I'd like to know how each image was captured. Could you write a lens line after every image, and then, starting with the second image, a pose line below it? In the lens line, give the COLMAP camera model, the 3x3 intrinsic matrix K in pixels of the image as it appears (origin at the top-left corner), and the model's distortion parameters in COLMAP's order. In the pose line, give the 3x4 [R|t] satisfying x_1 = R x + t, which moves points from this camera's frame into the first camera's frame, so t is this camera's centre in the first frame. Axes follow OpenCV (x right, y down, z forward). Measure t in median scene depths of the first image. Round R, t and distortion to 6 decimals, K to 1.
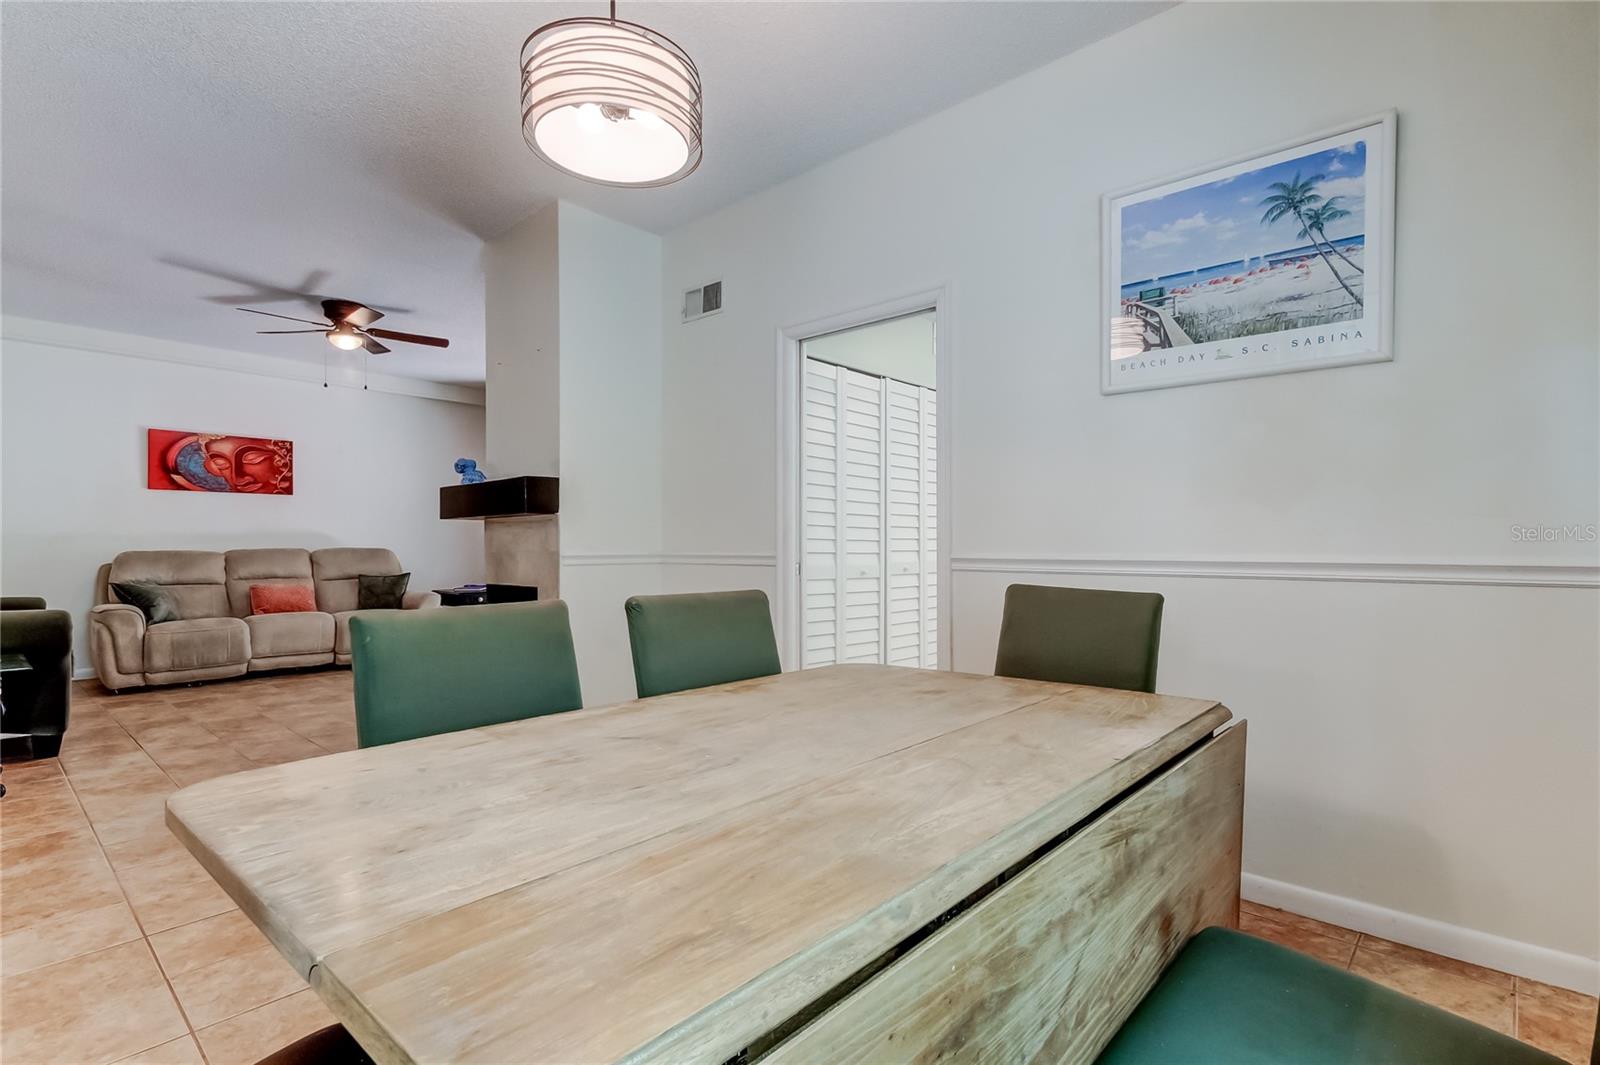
lens RADIAL K [[748.0, 0, 814.1], [0, 748.0, 539.6], [0, 0, 1]] dist [0.024411, -0.007104]
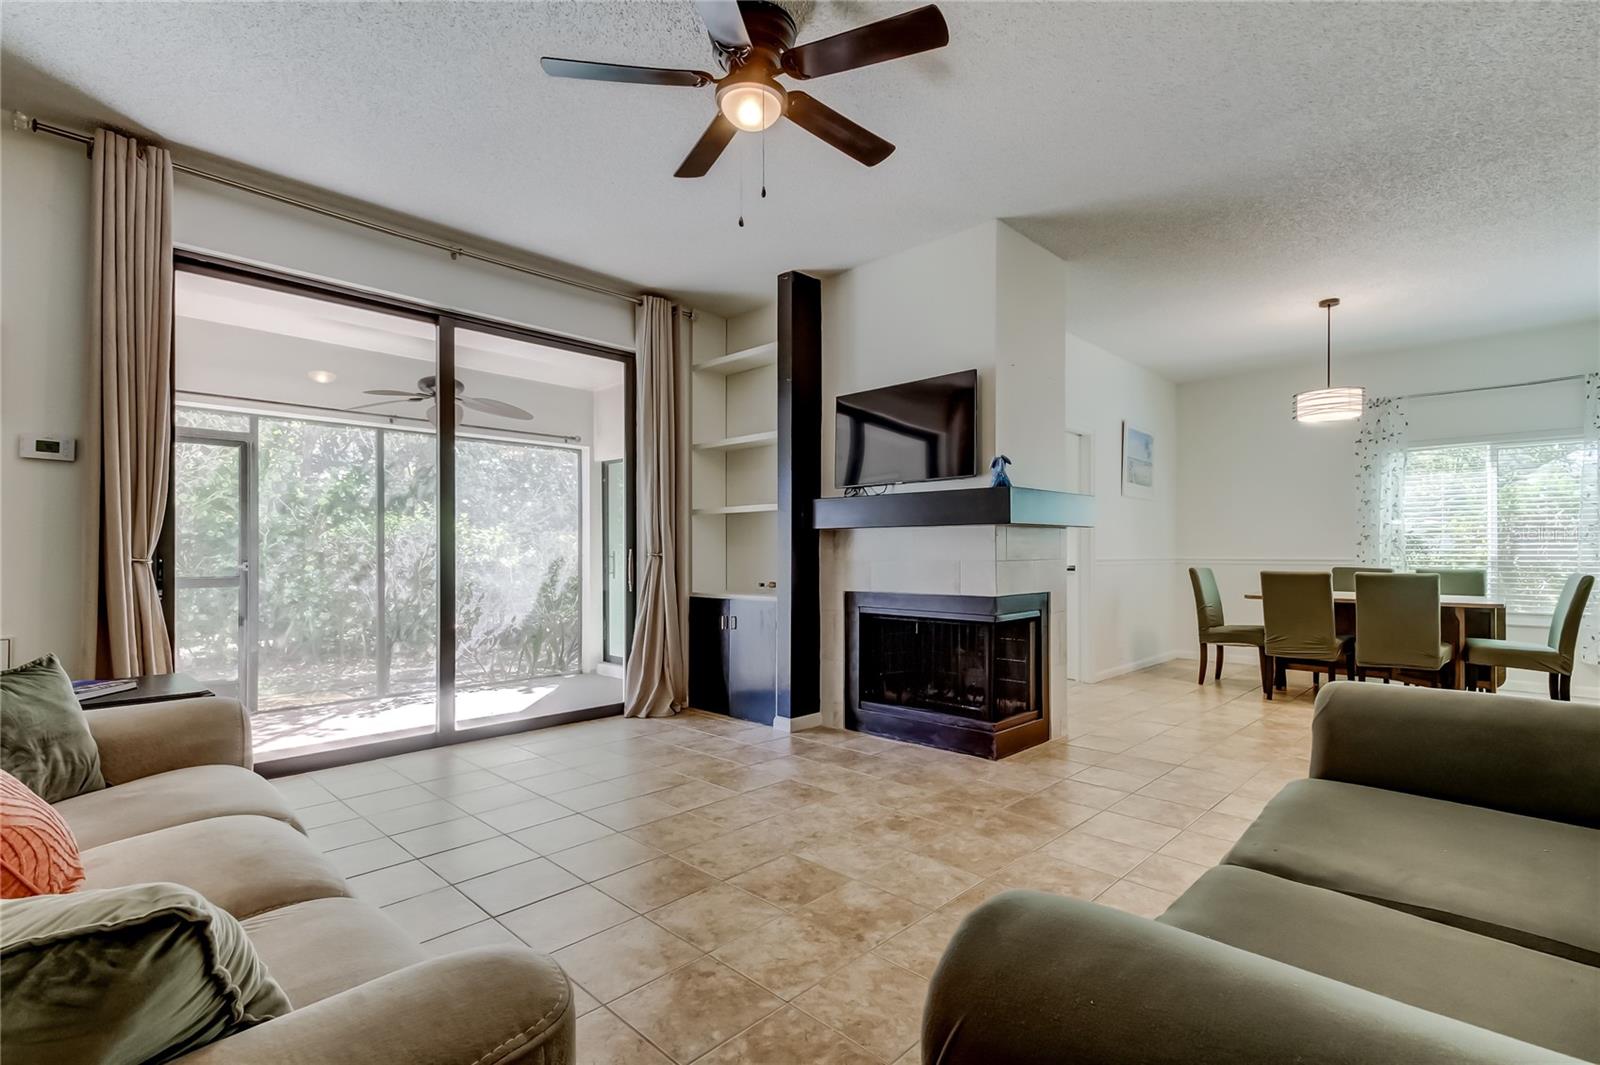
lens RADIAL K [[748.0, 0, 802.1], [0, 748.0, 546.7], [0, 0, 1]] dist [0.024411, -0.007104]
pose [[0.047805, 0.009300, 0.998813, -0.863927], [-0.006450, 0.999939, -0.009002, 0.005181], [-0.998836, -0.006012, 0.047862, 0.760104]]
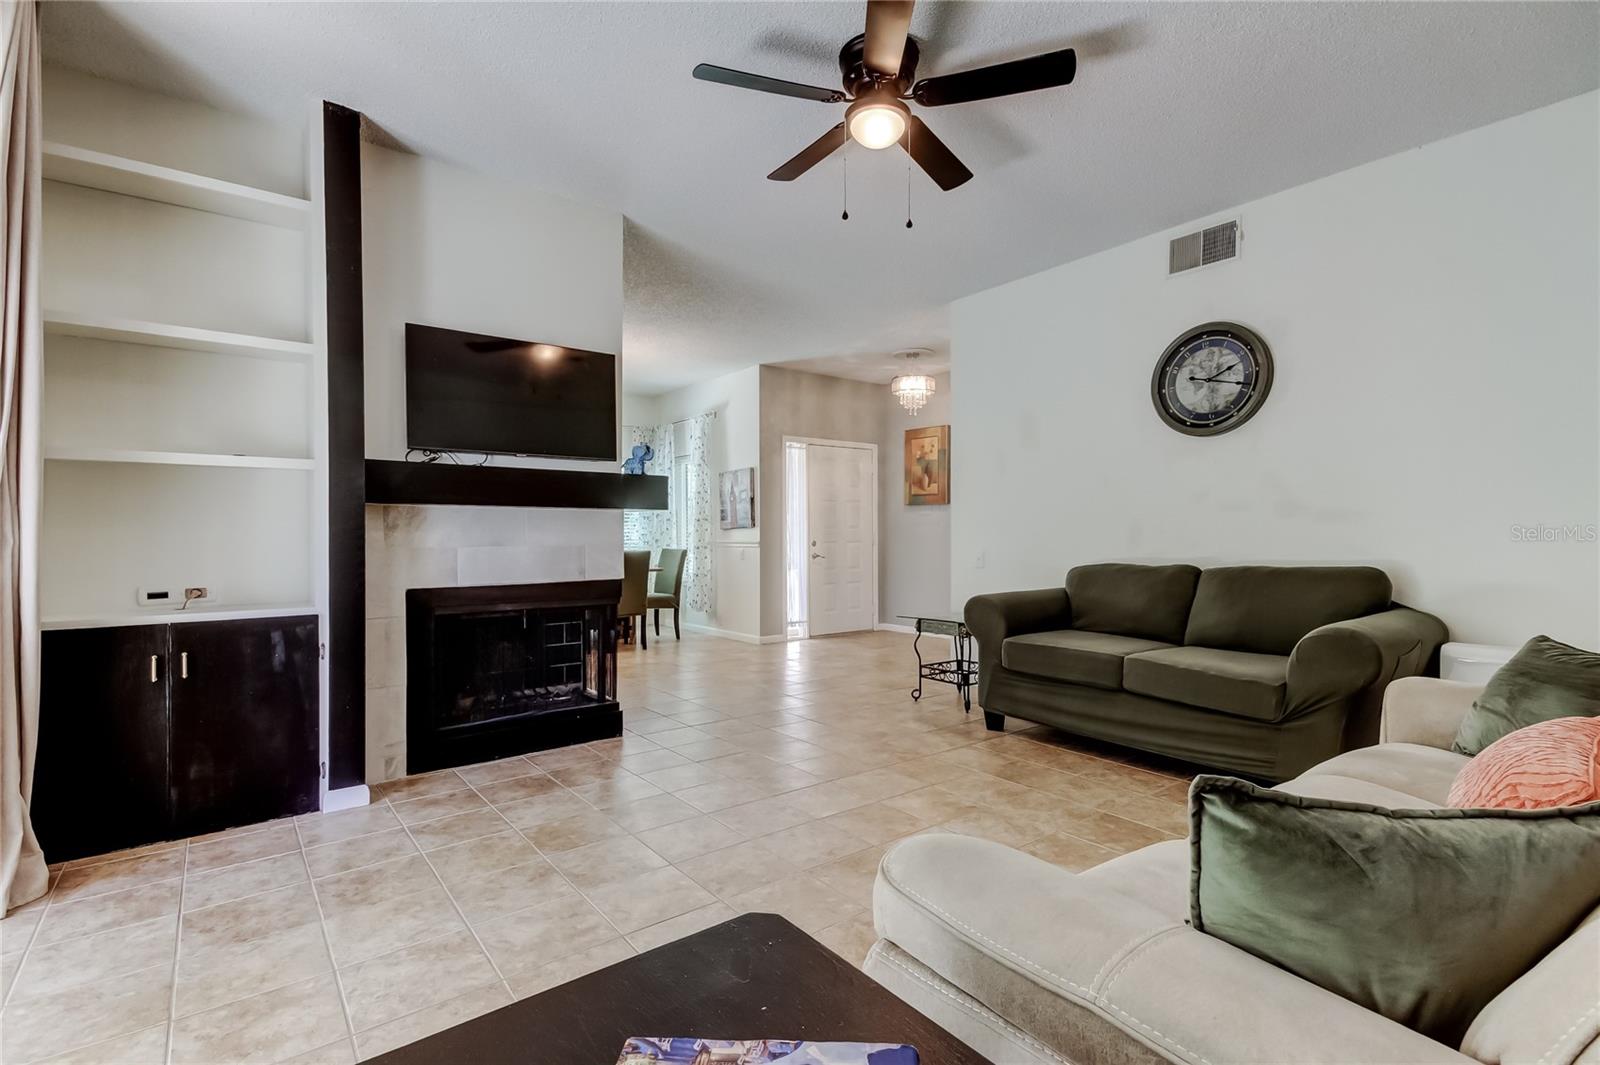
lens RADIAL K [[748.0, 0, 805.1], [0, 748.0, 537.5], [0, 0, 1]] dist [0.024411, -0.007104]
pose [[-0.982920, 0.003910, 0.183990, -0.534139], [0.002921, 0.999980, -0.005649, 0.008233], [-0.184009, -0.005015, -0.982912, 1.203787]]
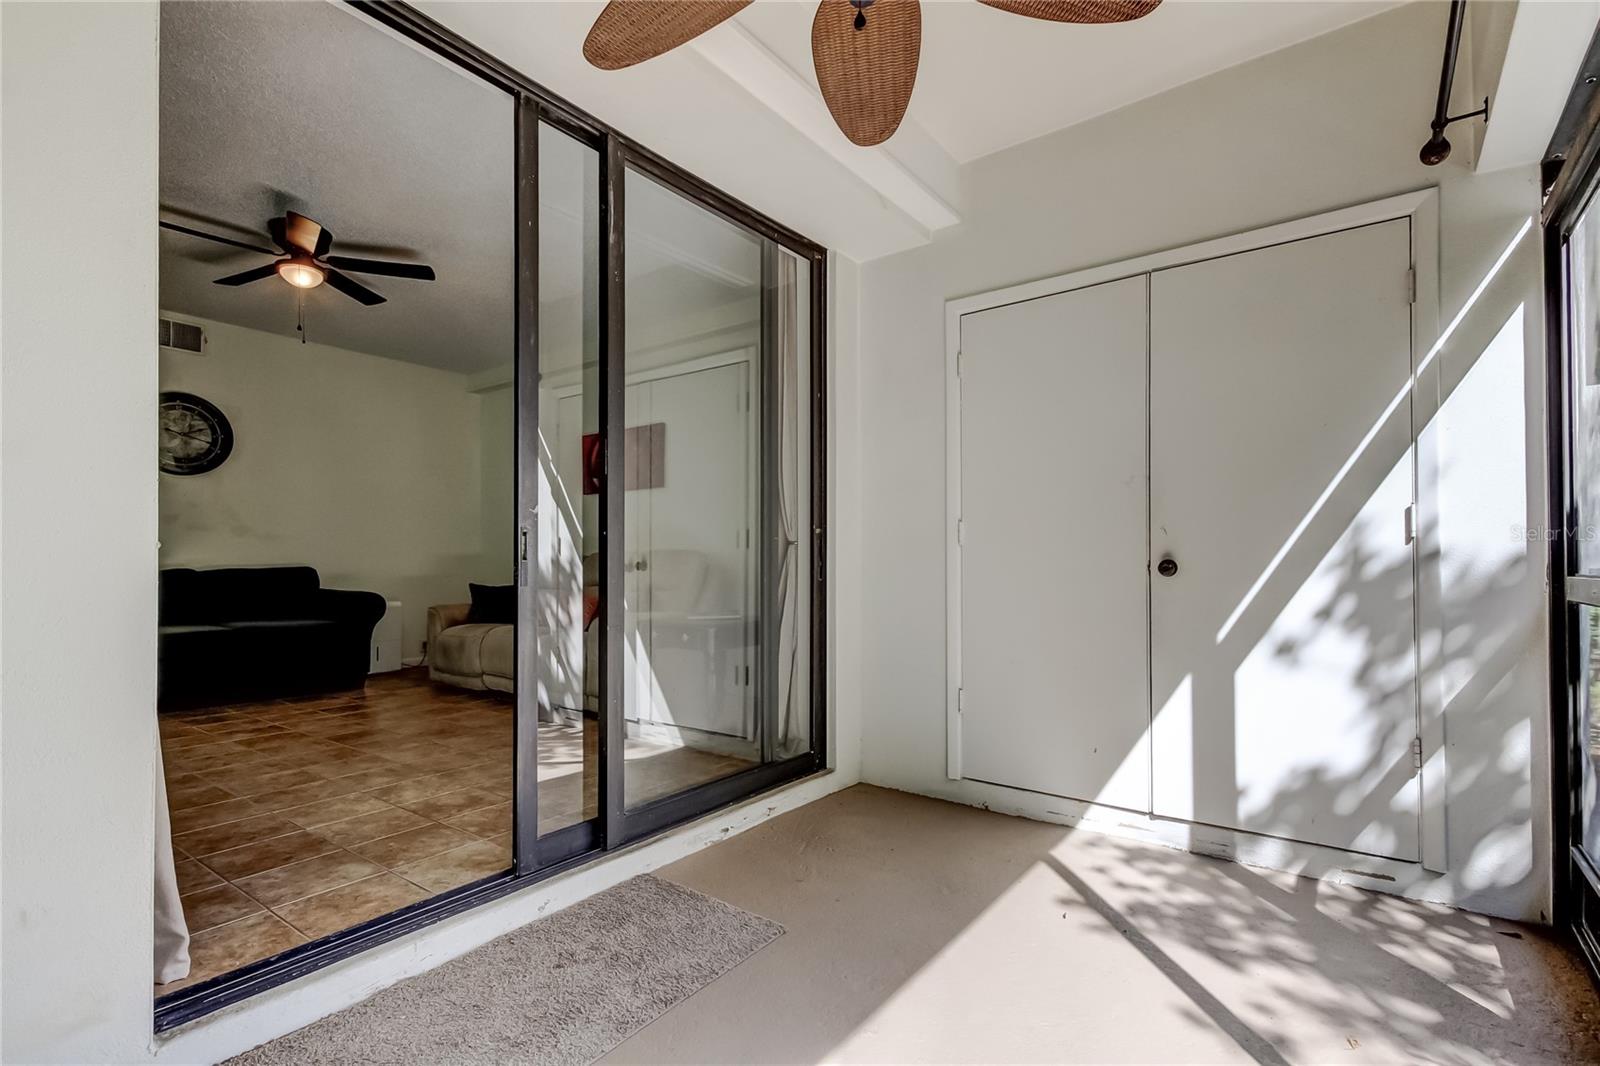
lens RADIAL K [[748.0, 0, 815.6], [0, 748.0, 549.8], [0, 0, 1]] dist [0.024411, -0.007104]
pose [[0.096645, -0.018219, -0.995152, 0.154061], [0.010373, 0.999797, -0.017297, 0.027874], [0.995265, -0.008651, 0.096815, 1.159314]]
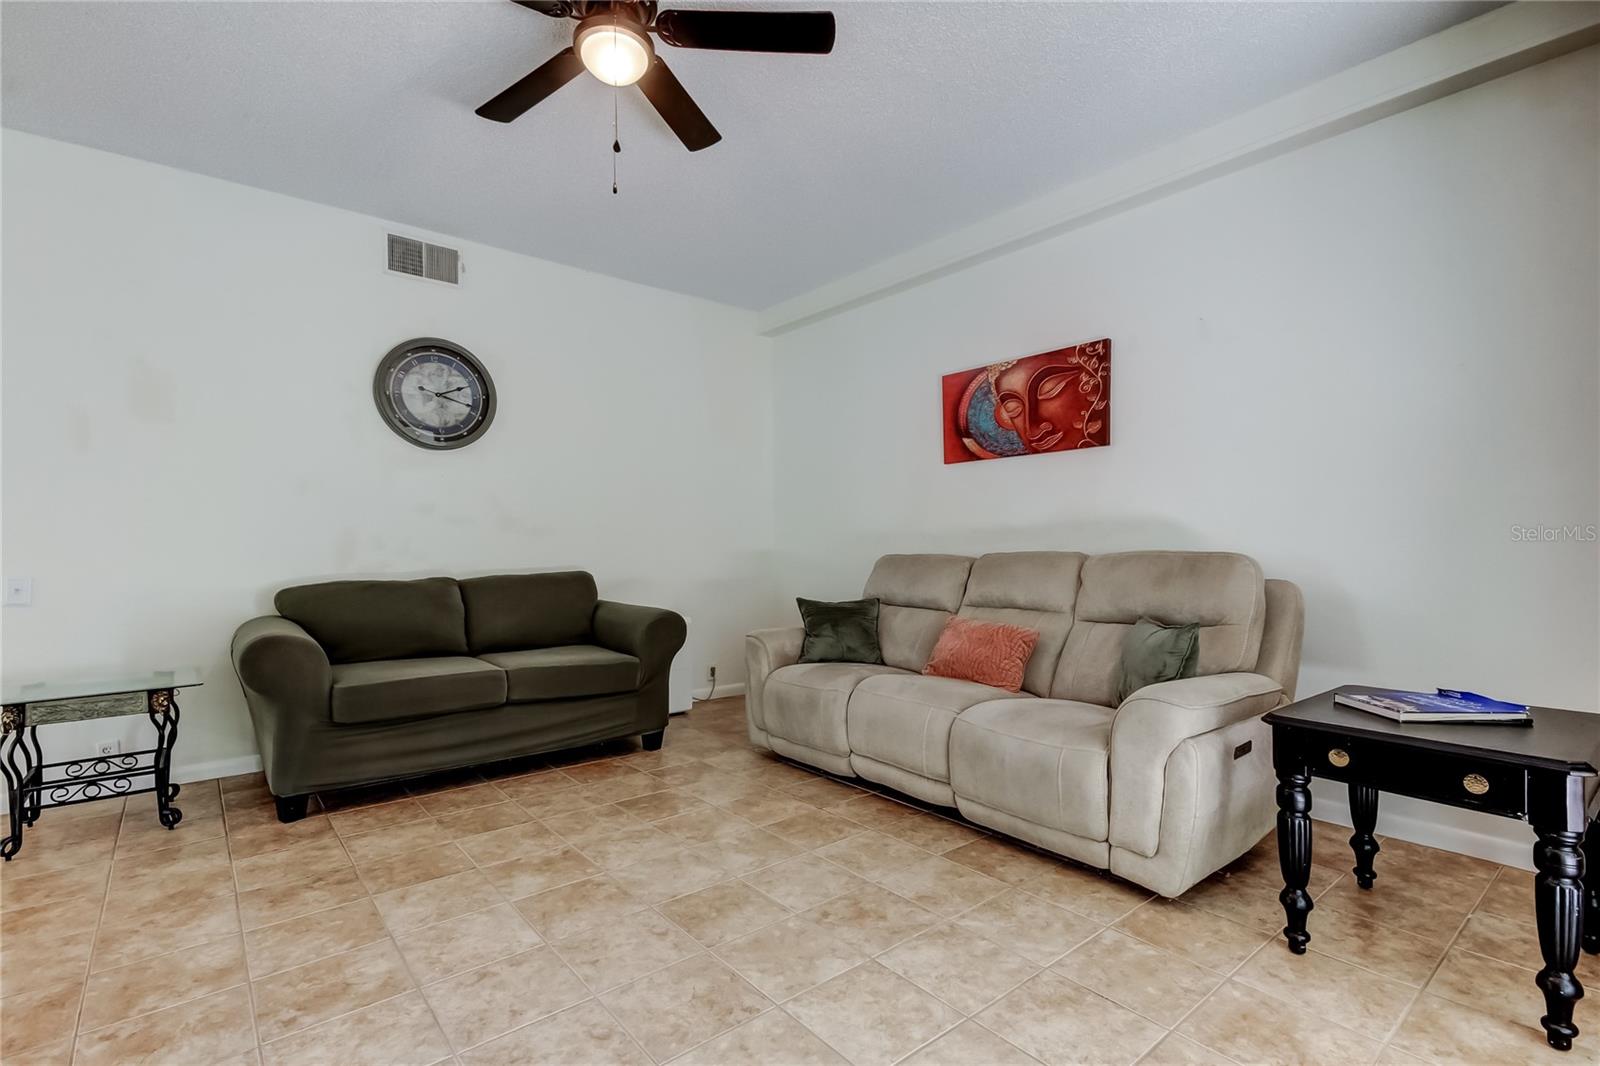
lens RADIAL K [[748.0, 0, 809.4], [0, 748.0, 544.4], [0, 0, 1]] dist [0.024411, -0.007104]
pose [[-0.146528, -0.000793, -0.989206, -0.177973], [0.011750, 0.999928, -0.002542, 0.006353], [0.989137, -0.011996, -0.146508, 0.935722]]
